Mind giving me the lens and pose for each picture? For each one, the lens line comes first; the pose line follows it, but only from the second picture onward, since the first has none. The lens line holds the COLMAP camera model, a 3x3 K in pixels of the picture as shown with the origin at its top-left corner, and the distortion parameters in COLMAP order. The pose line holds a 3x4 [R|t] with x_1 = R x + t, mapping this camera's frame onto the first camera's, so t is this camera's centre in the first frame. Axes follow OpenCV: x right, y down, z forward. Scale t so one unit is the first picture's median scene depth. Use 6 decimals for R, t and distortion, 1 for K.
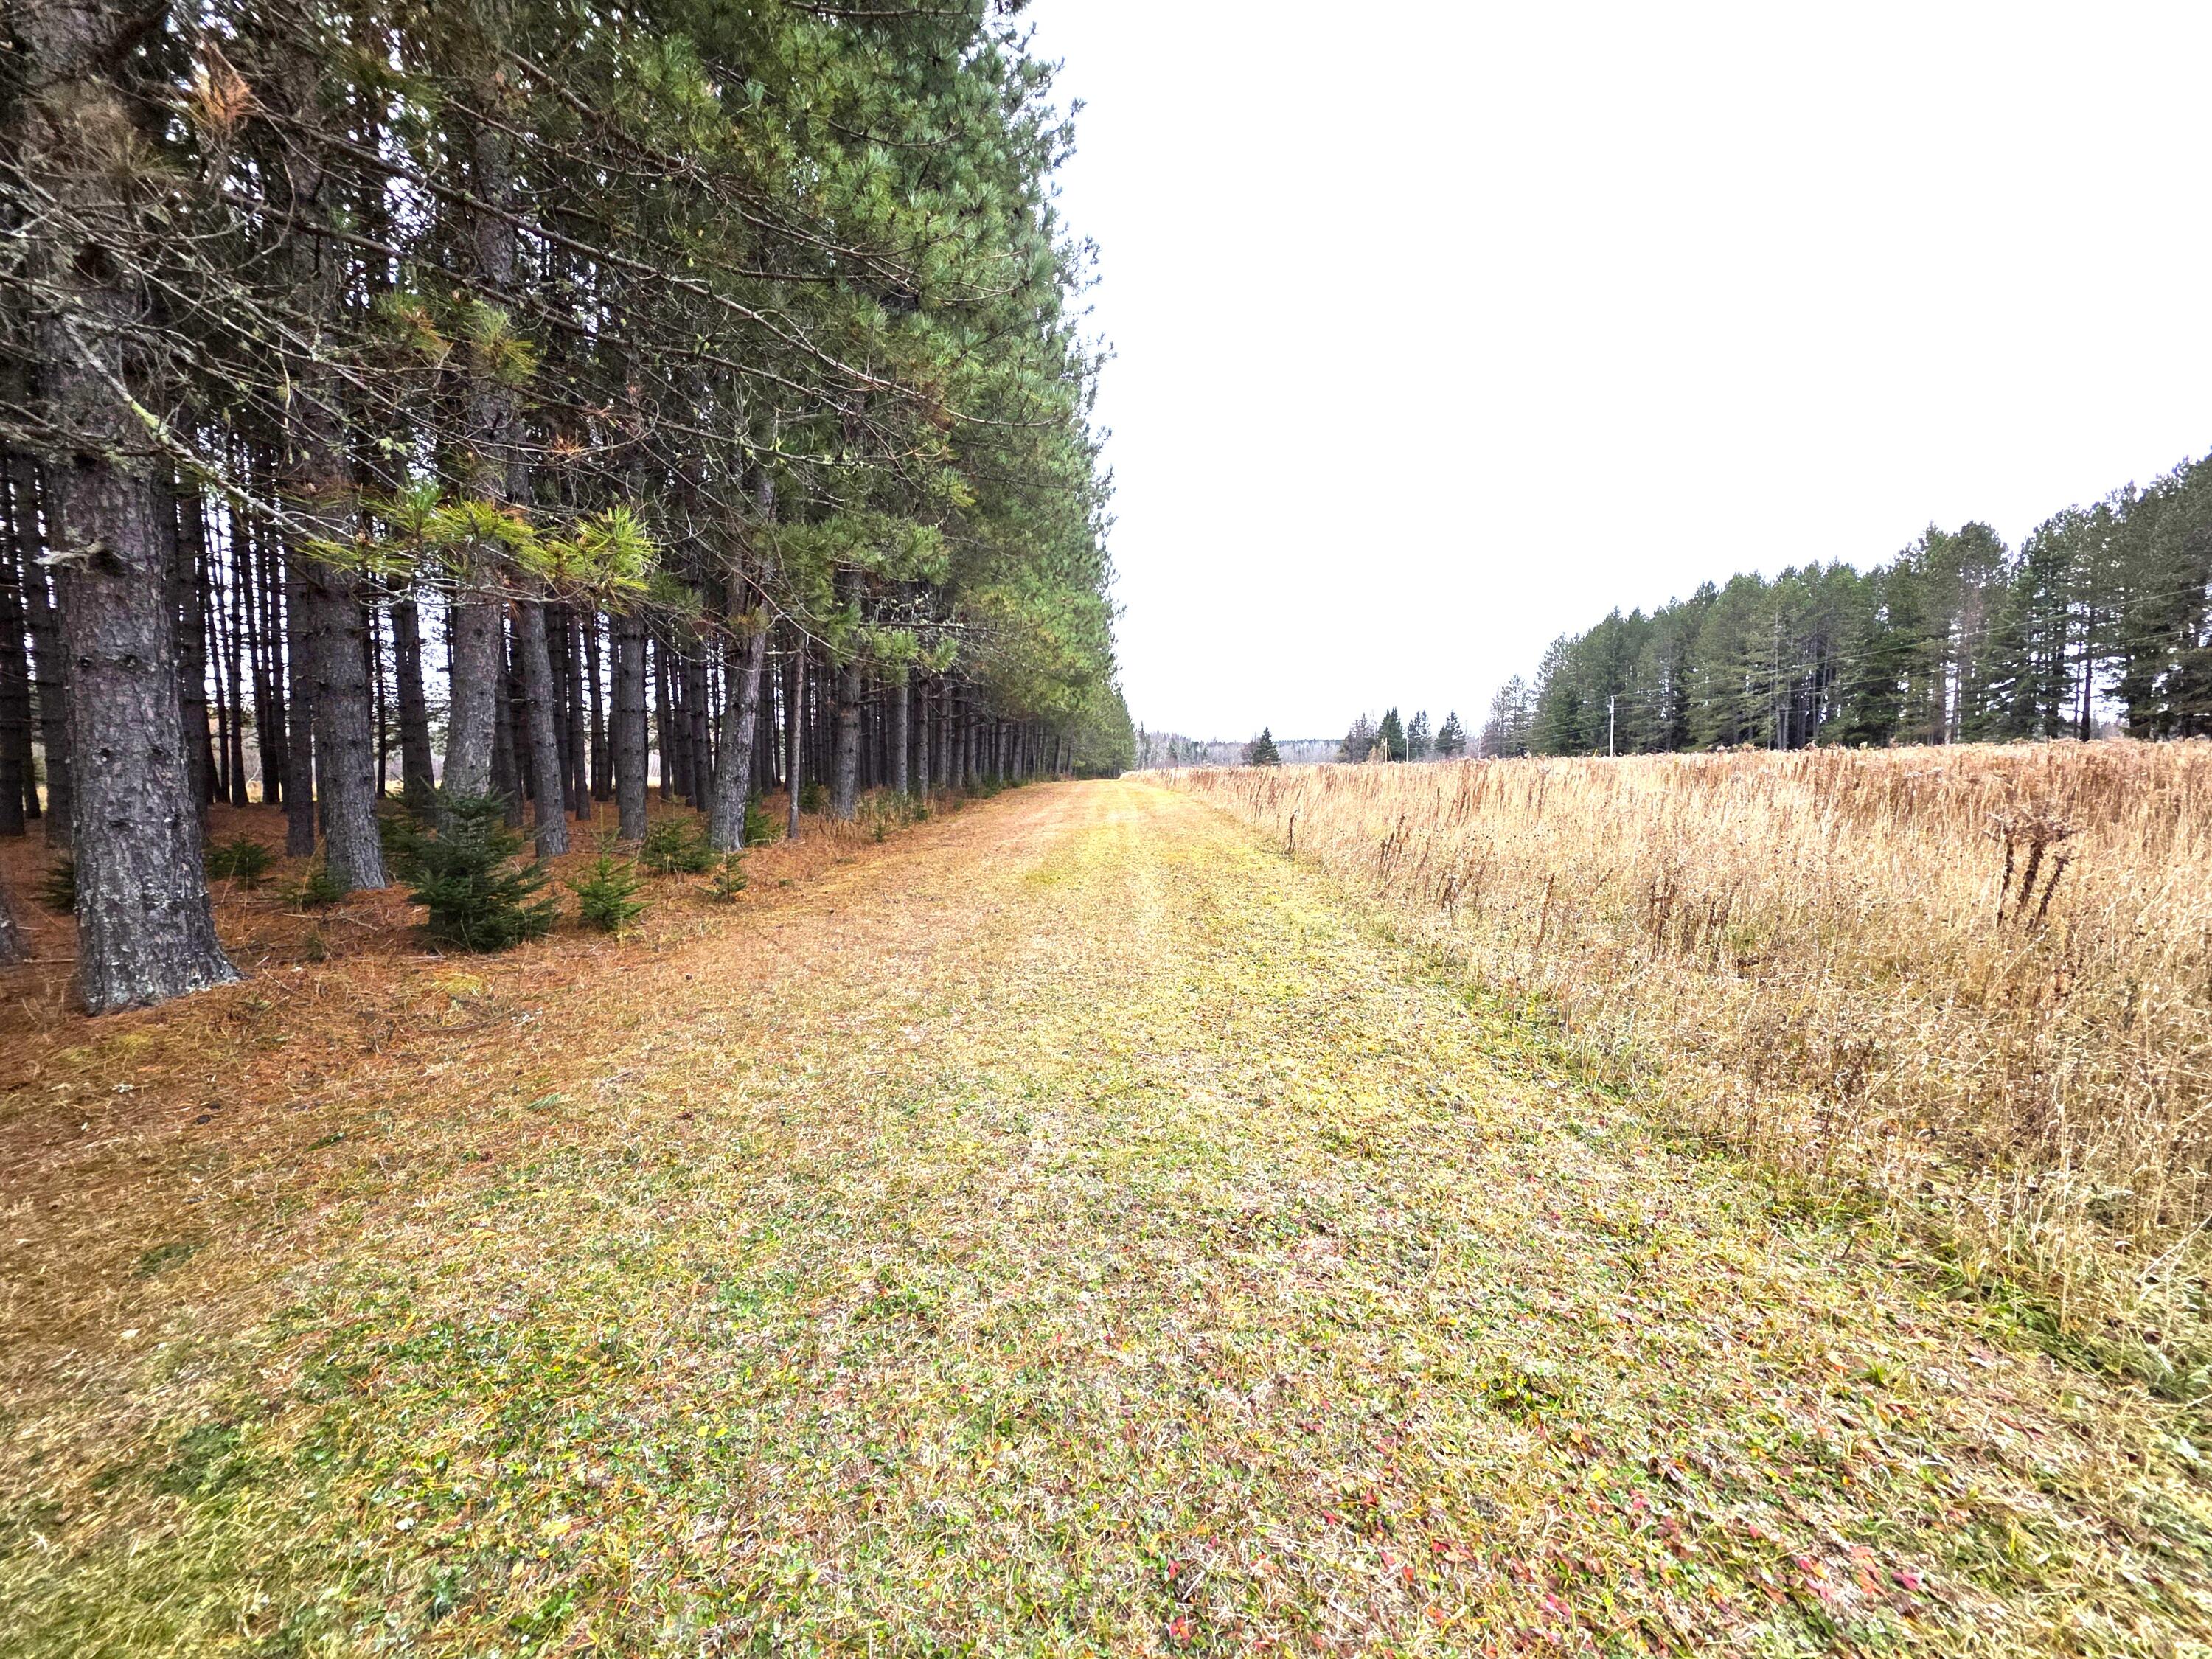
lens RADIAL K [[889.9, 0, 1103.2], [0, 889.9, 829.3], [0, 0, 1]] dist [0.010053, -0.000996]
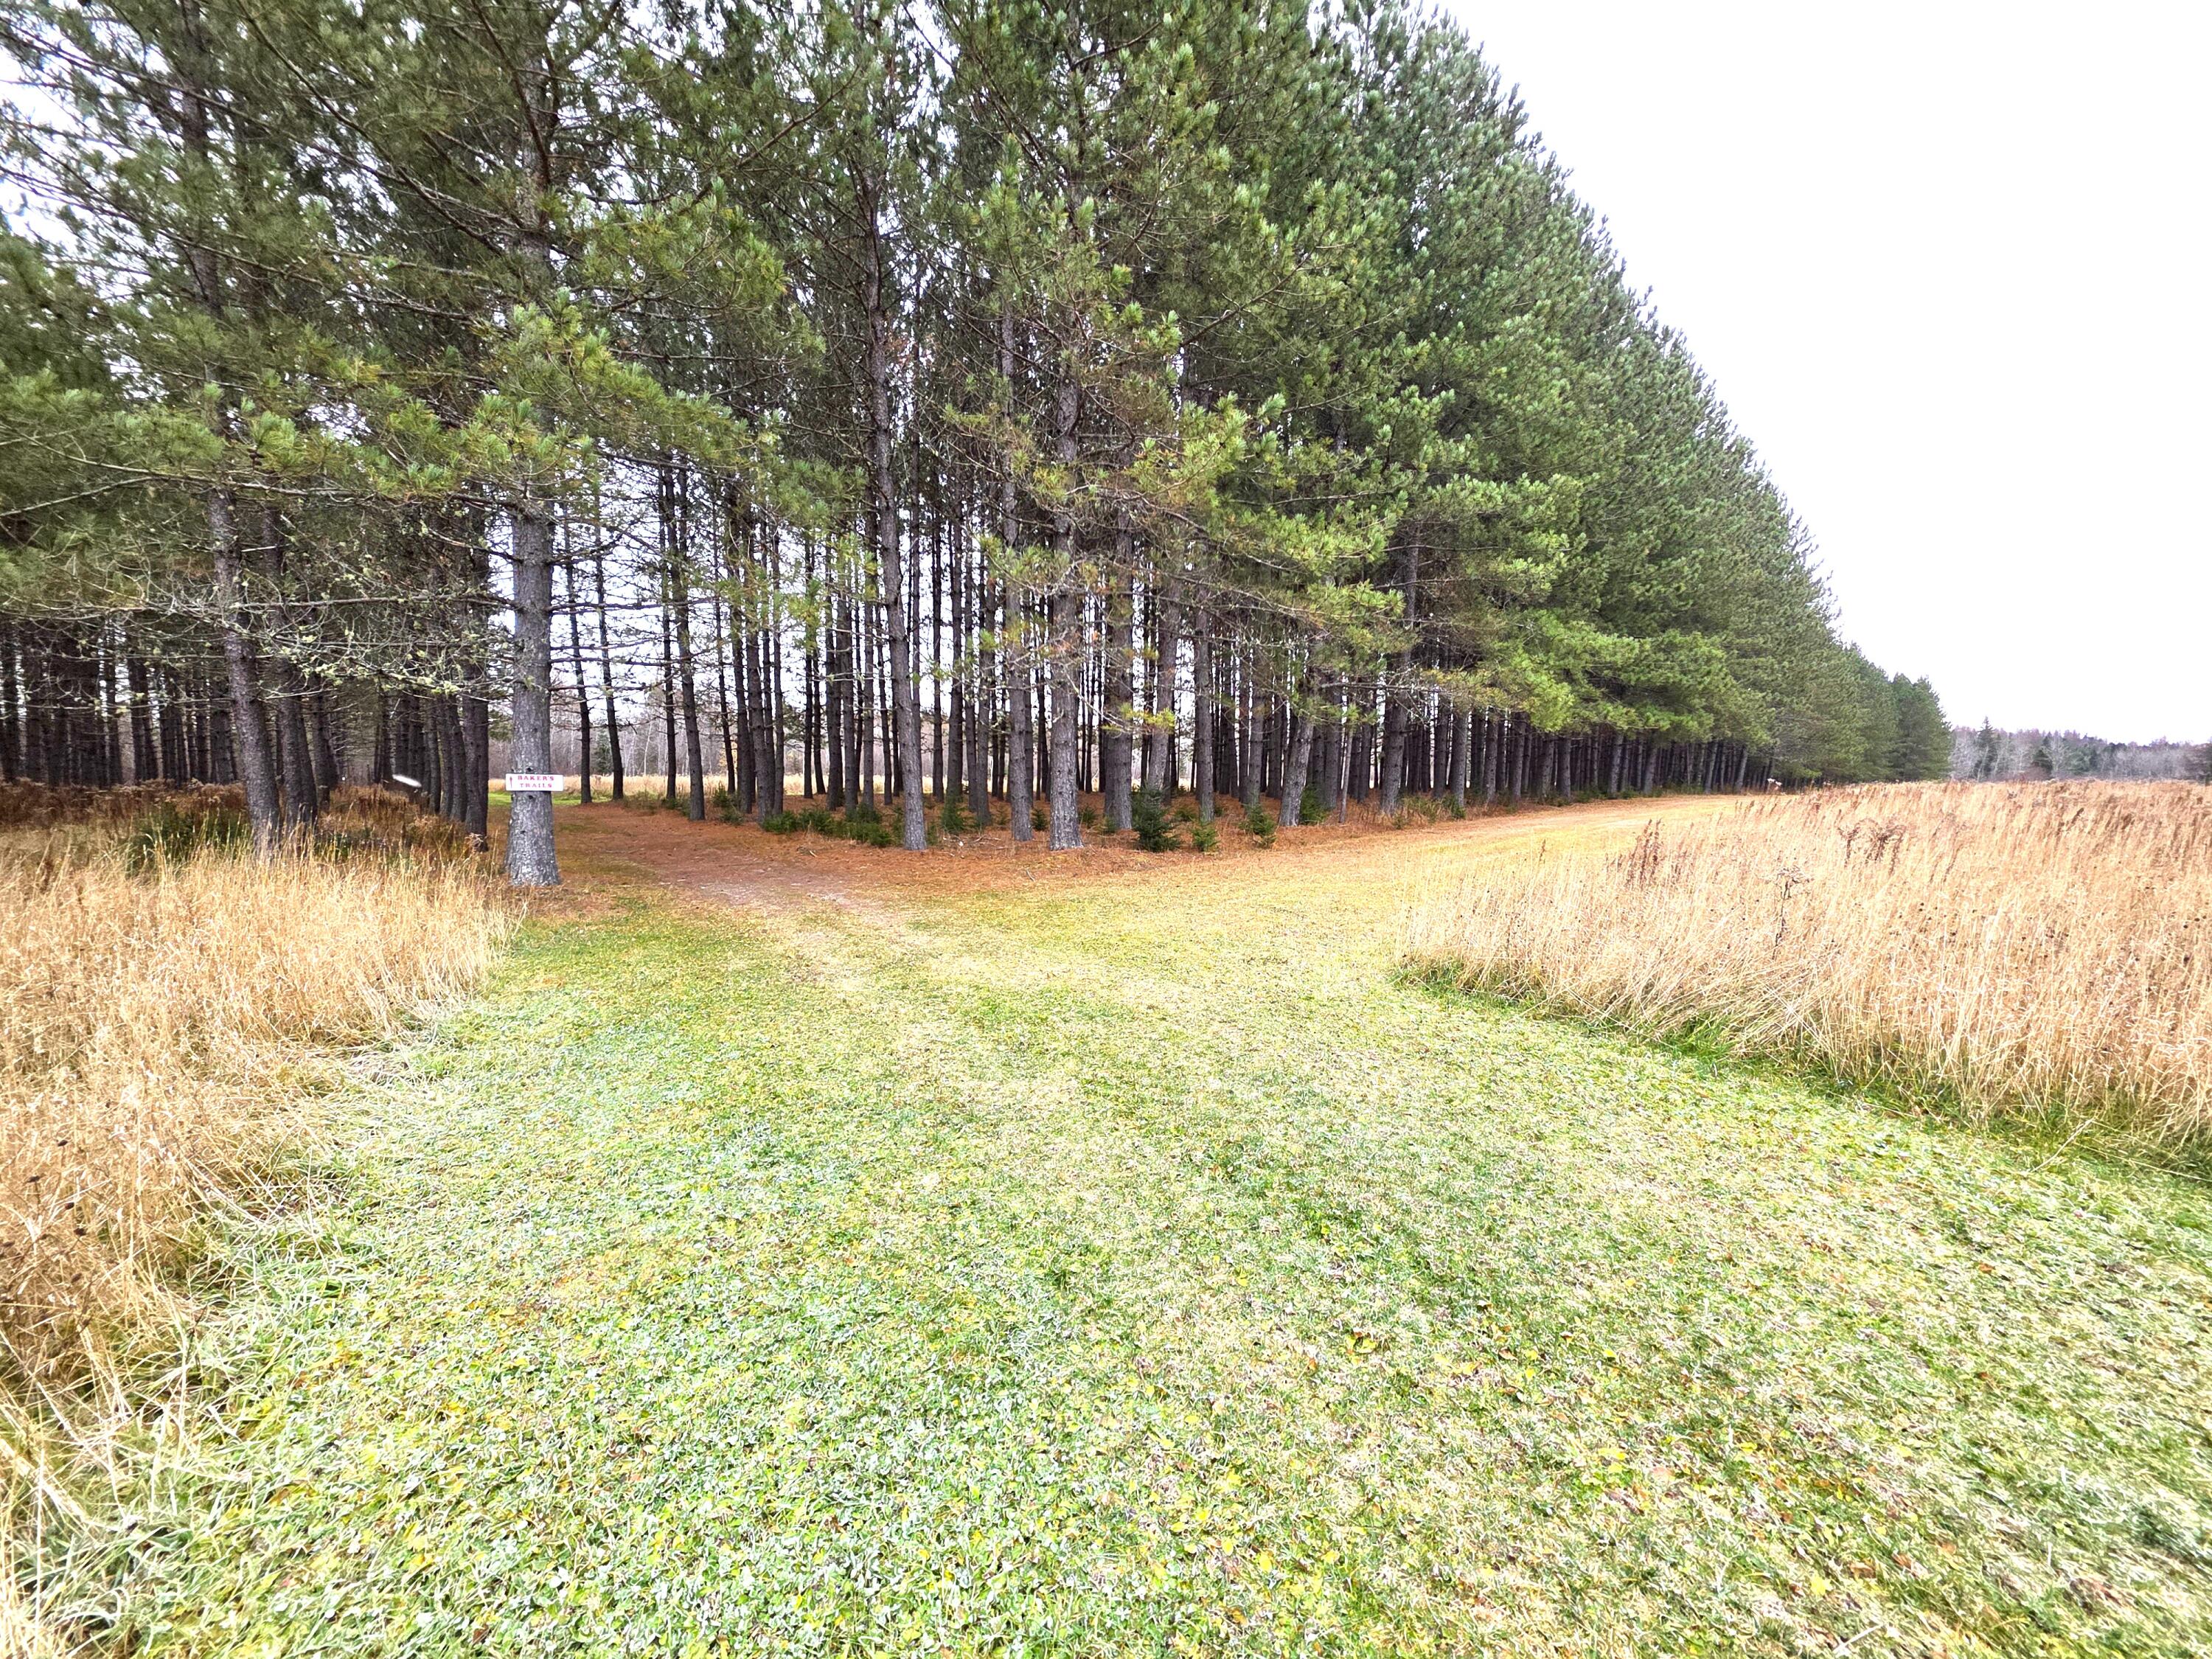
lens RADIAL K [[889.9, 0, 1106.5], [0, 889.9, 828.7], [0, 0, 1]] dist [0.010053, -0.000996]
pose [[0.733628, 0.059621, -0.676931, 0.642075], [-0.064071, 0.997775, 0.018442, 0.027905], [0.676524, 0.029842, 0.735816, -0.661007]]
